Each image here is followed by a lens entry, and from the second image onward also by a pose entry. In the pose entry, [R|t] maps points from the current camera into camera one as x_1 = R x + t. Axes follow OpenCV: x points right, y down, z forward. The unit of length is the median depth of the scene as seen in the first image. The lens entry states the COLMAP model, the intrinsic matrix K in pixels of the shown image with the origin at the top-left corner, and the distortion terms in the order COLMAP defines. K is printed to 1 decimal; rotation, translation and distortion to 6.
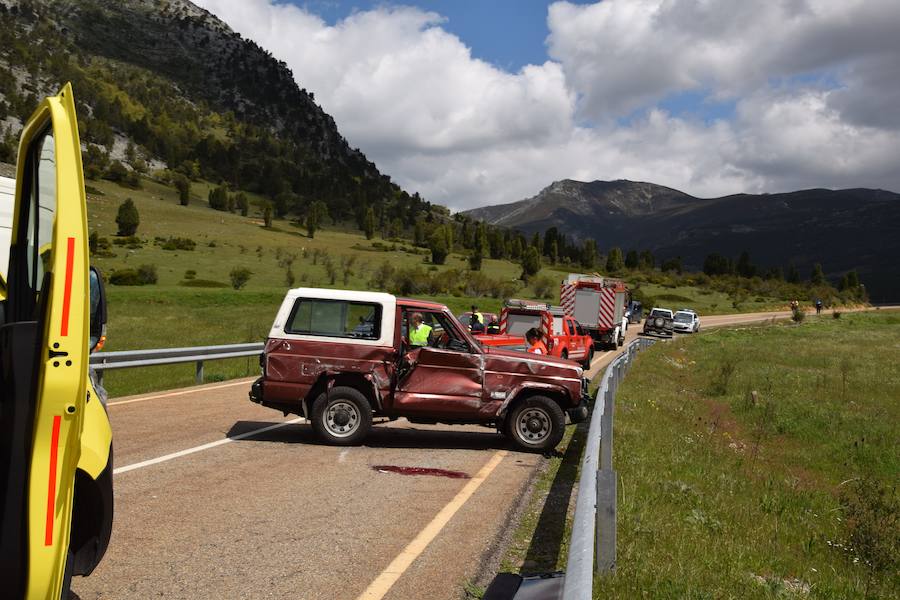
lens RADIAL K [[922.6, 0, 446.4], [0, 922.6, 302.1], [0, 0, 1]] dist [-0.012510, 0.012414]
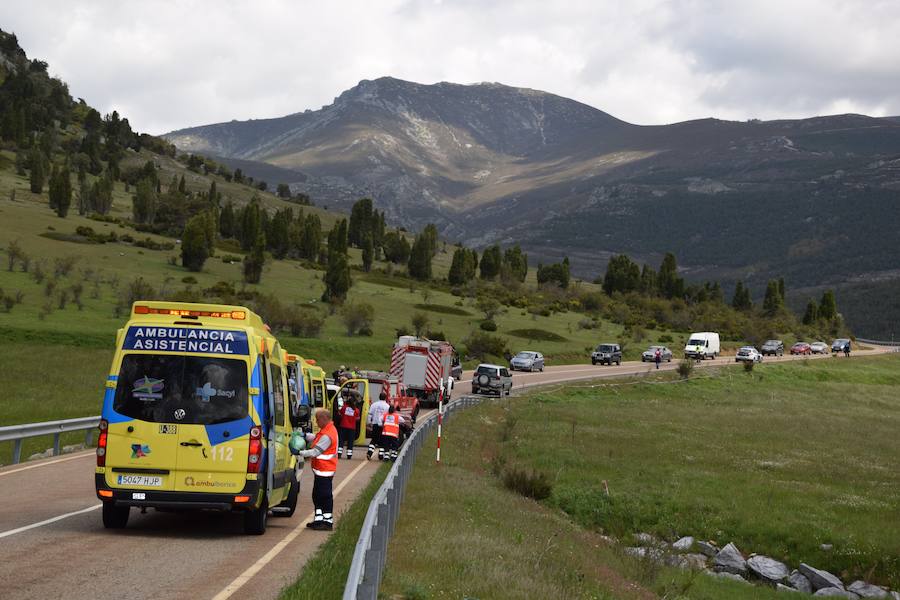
lens RADIAL K [[1770.6, 0, 446.6], [0, 1770.6, 302.6], [0, 0, 1]] dist [0.353285, 0.429257]
pose [[0.985685, 0.028763, 0.166124, -0.046340], [-0.028047, 0.999584, -0.006652, -0.017068], [-0.166246, 0.001897, 0.986083, -0.307991]]
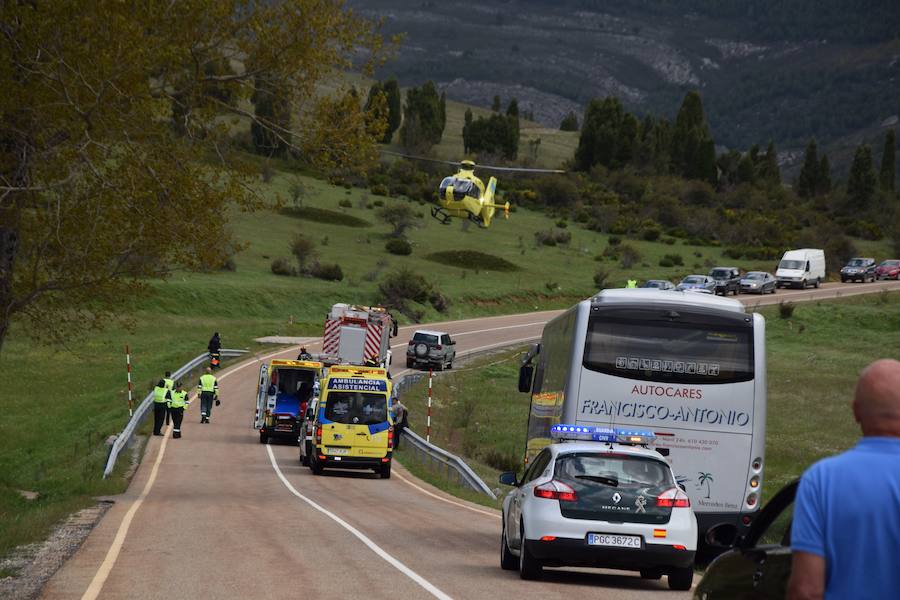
lens RADIAL K [[3799.2, 0, 447.8], [0, 3799.2, 328.3], [0, 0, 1]] dist [1.422823, 6.429281]
pose [[0.975610, 0.016944, 0.218856, -0.173342], [-0.027817, 0.998522, 0.046697, -0.055681], [-0.217741, -0.051646, 0.974639, -0.808604]]
